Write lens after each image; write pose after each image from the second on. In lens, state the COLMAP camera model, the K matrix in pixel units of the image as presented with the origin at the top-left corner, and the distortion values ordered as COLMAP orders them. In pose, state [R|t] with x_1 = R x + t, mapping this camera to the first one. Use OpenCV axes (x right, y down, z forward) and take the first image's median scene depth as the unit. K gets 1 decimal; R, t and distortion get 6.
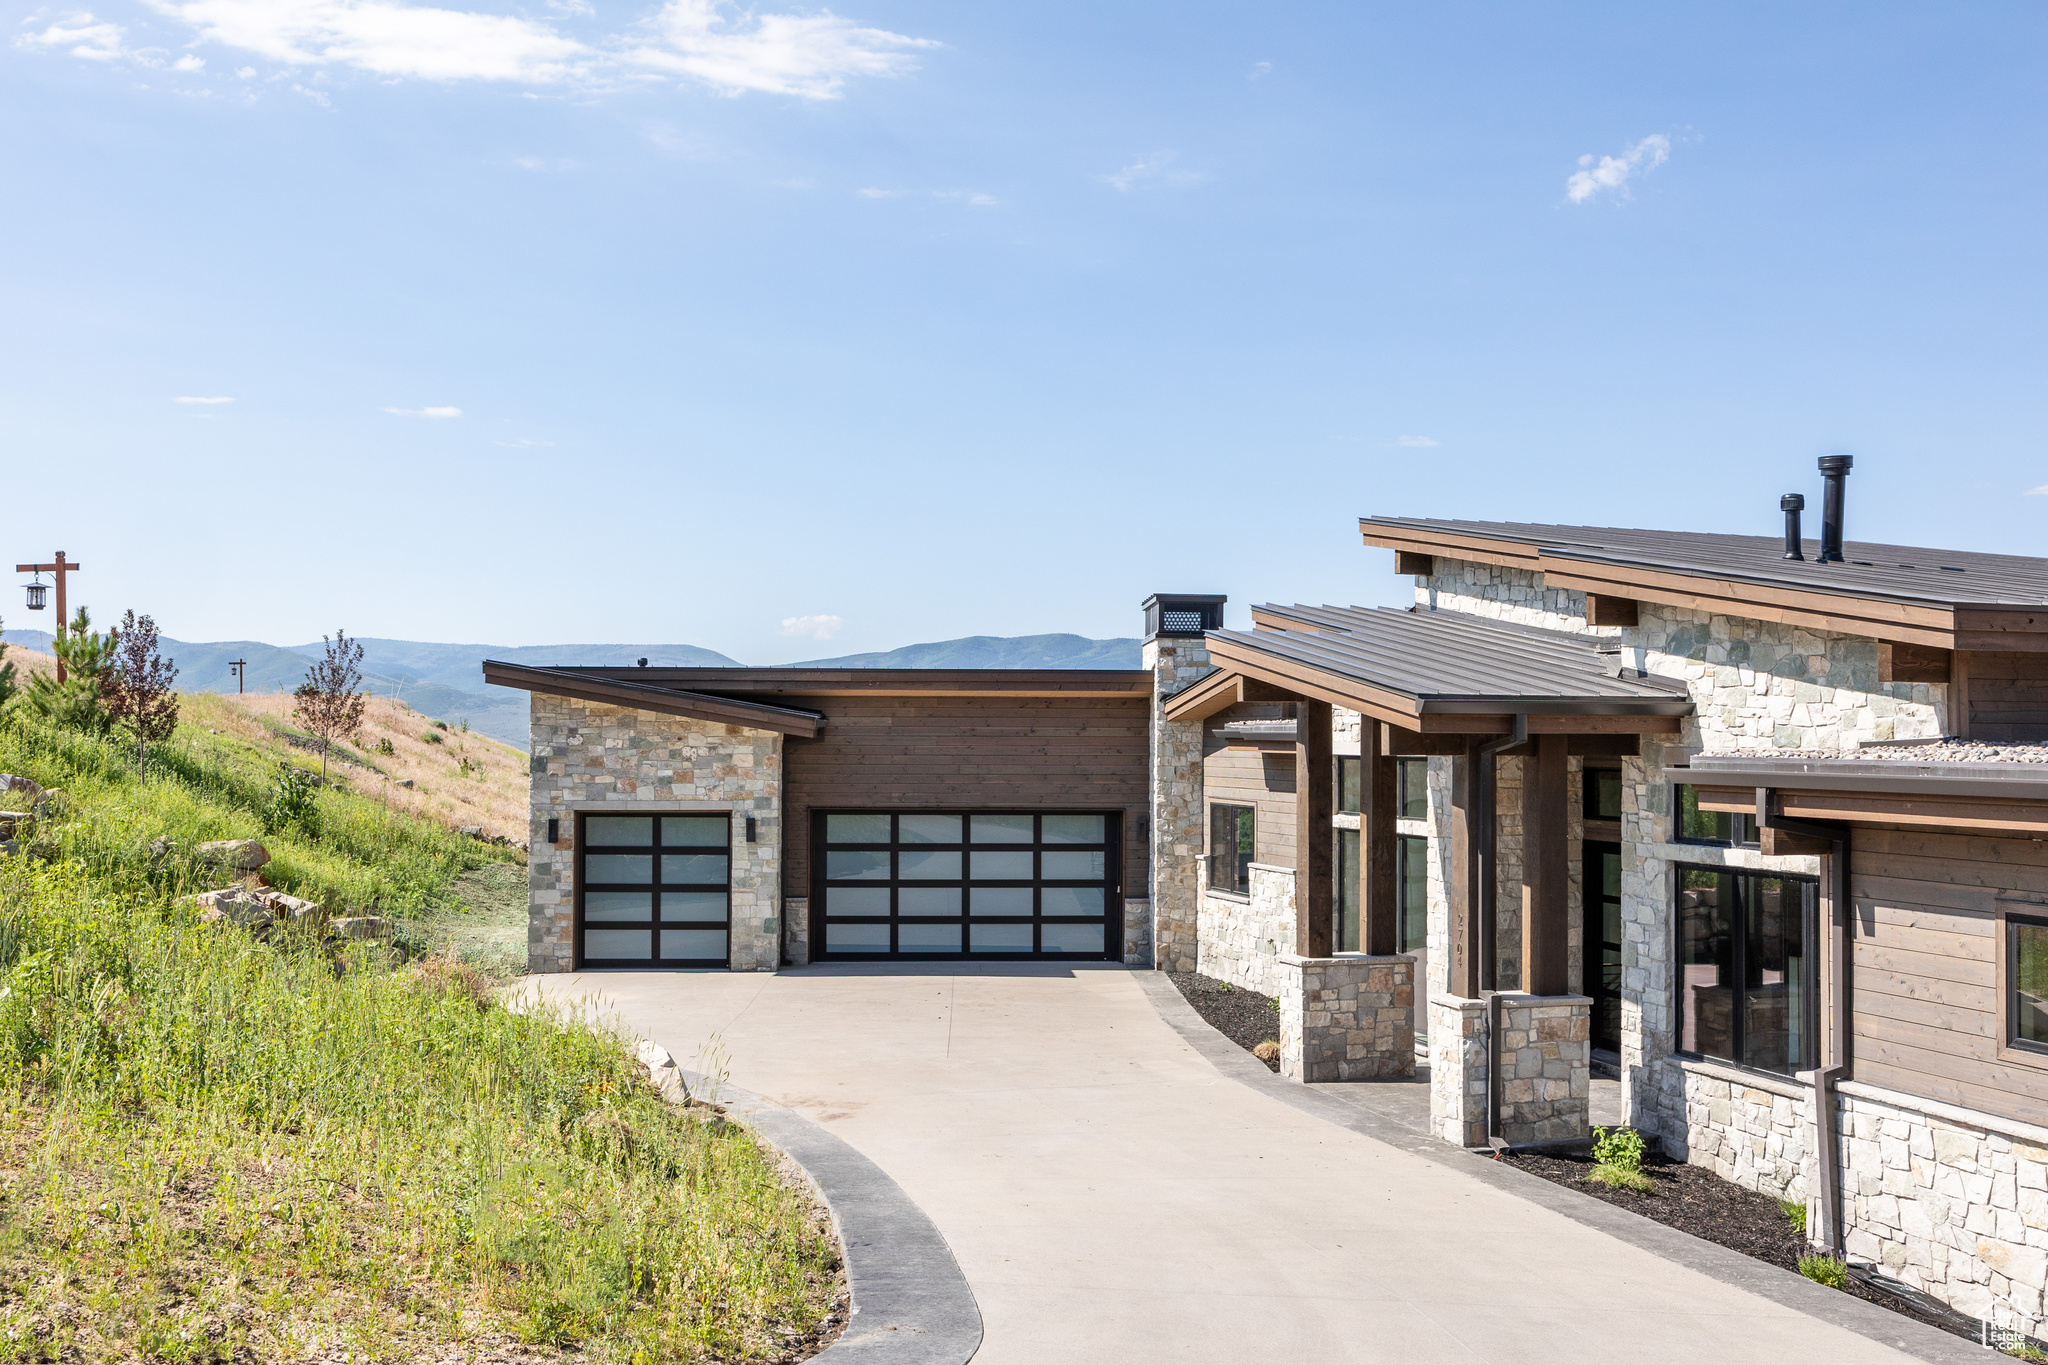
lens RADIAL K [[1859.2, 0, 1024.0], [0, 1859.2, 682.5], [0, 0, 1]] dist [-0.004845, -0.140875]
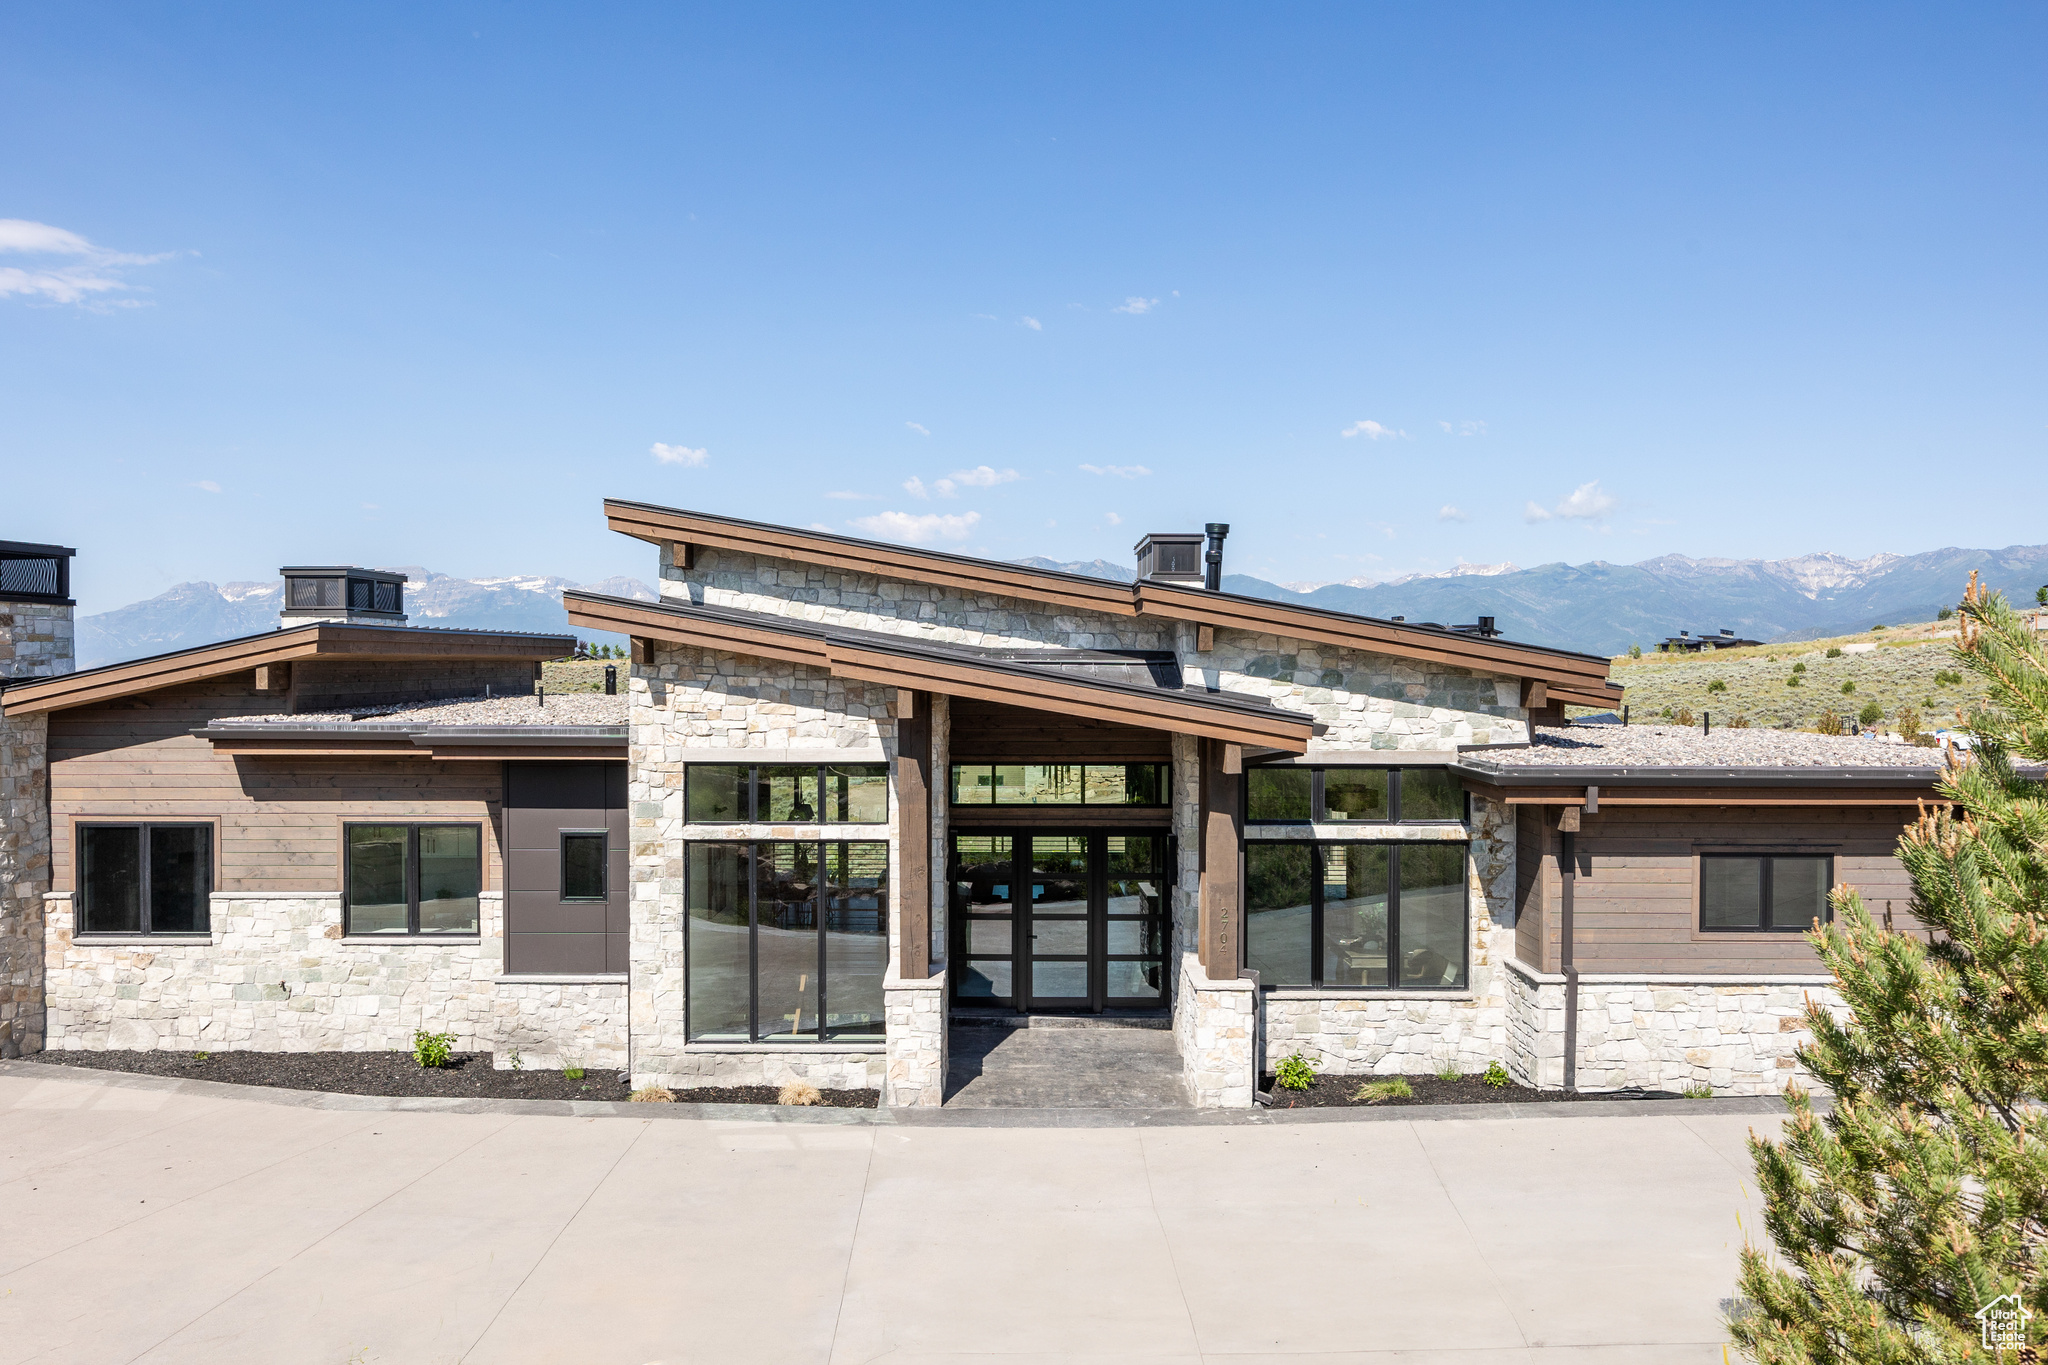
lens RADIAL K [[1511.3, 0, 996.4], [0, 1511.3, 686.6], [0, 0, 1]] dist [-0.011288, 0.003196]
pose [[0.300468, -0.022158, 0.953534, -0.367959], [-0.026378, 0.999155, 0.031530, -0.019396], [-0.953427, -0.034626, 0.299630, 0.460637]]
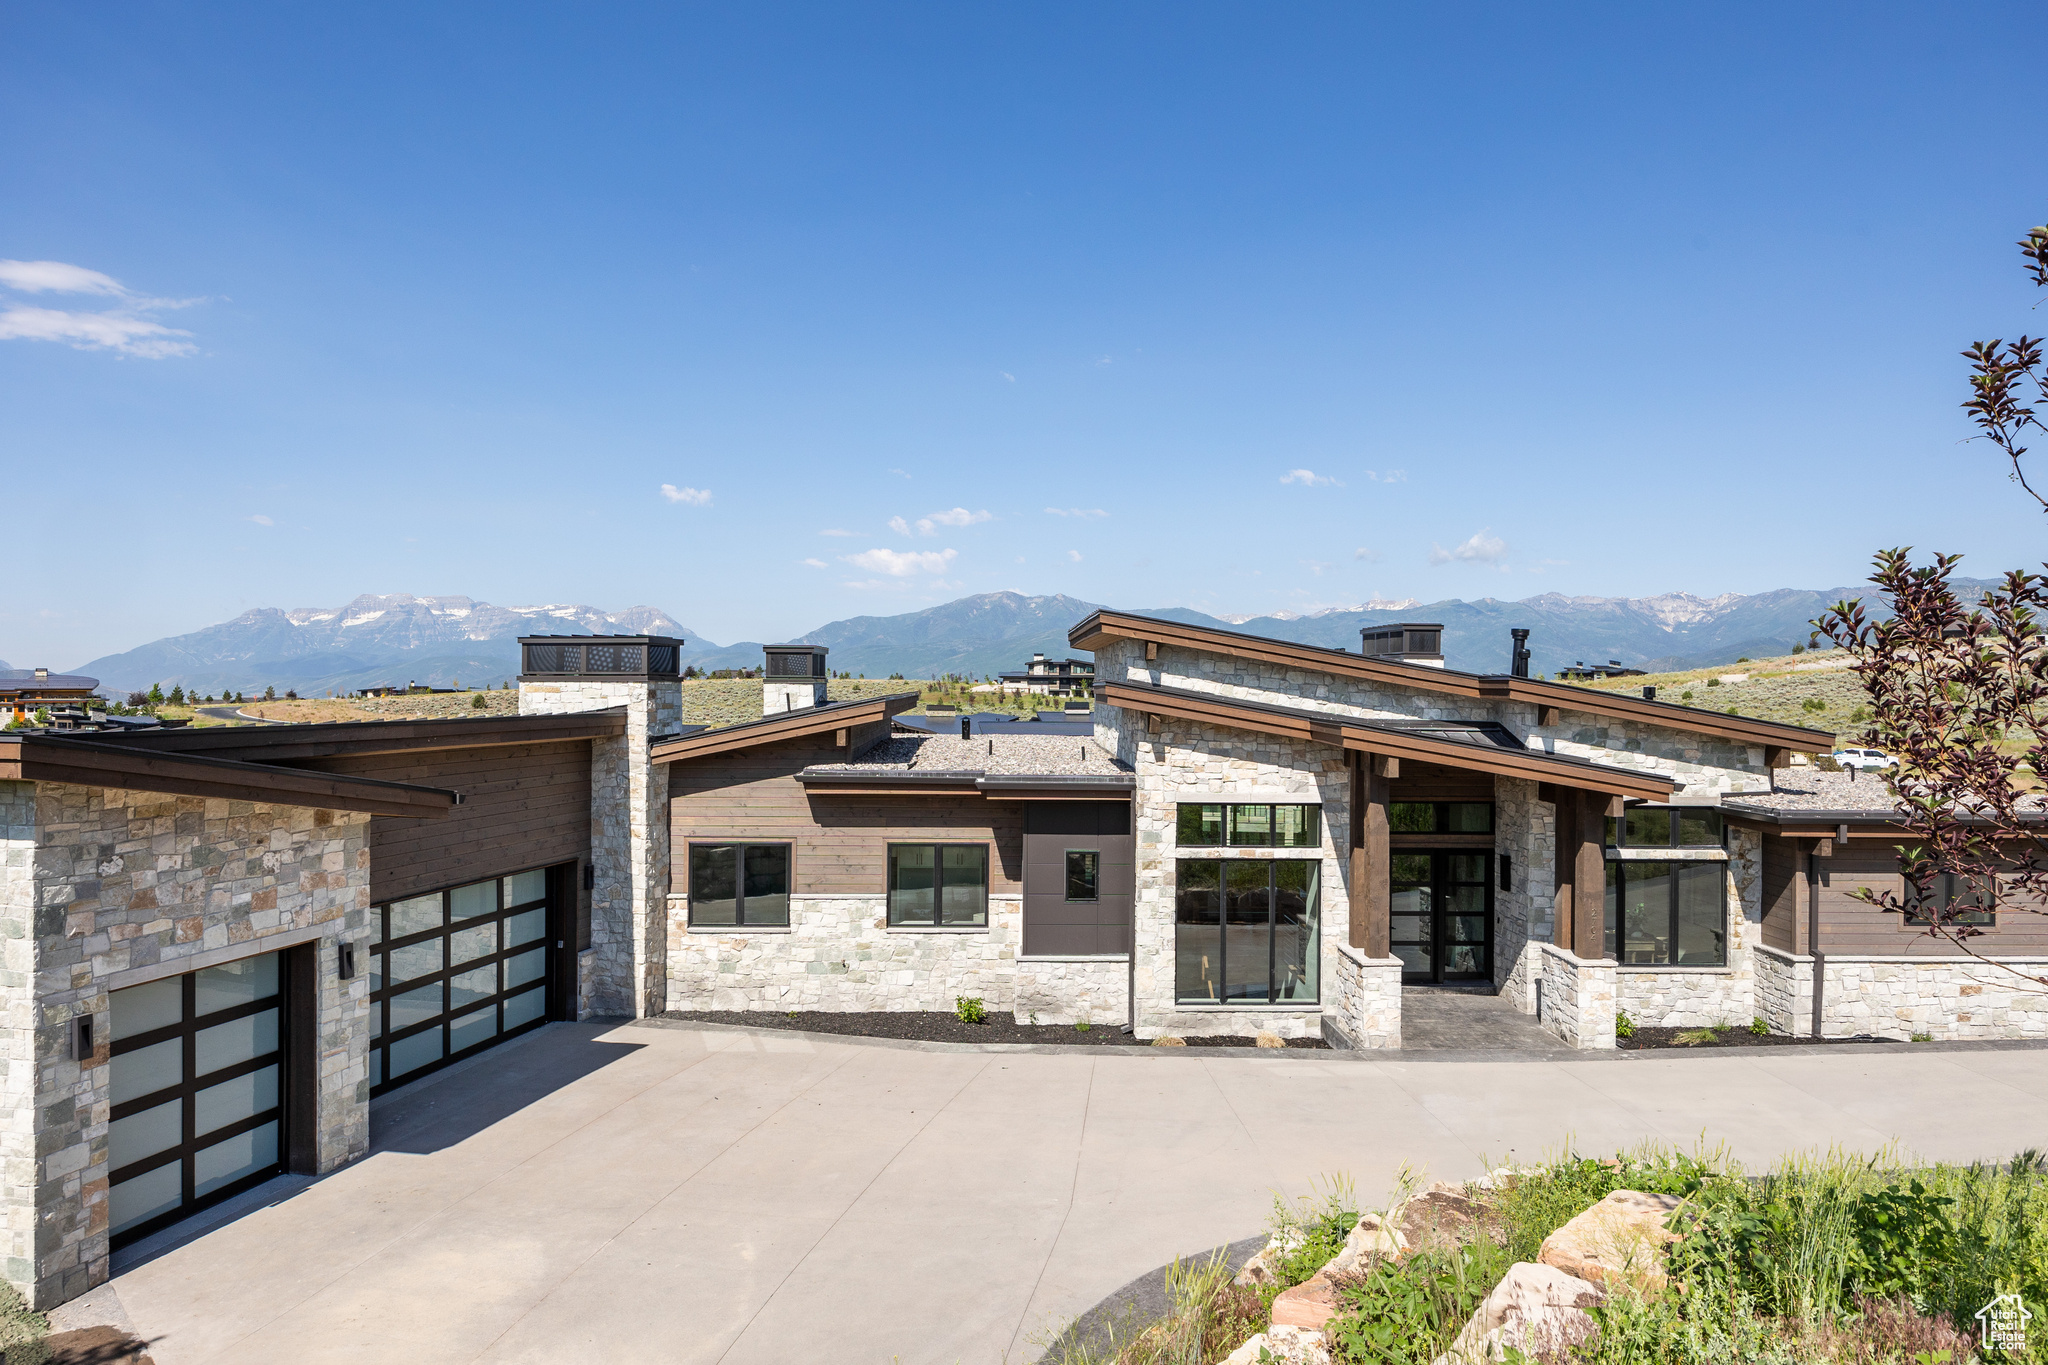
lens RADIAL K [[1321.7, 0, 1002.1], [0, 1321.7, 680.6], [0, 0, 1]] dist [-0.012972, 0.002402]
pose [[0.278624, -0.003251, 0.960395, -0.547396], [-0.033843, 0.999340, 0.013201, -0.039274], [-0.959804, -0.036181, 0.278330, 0.633740]]
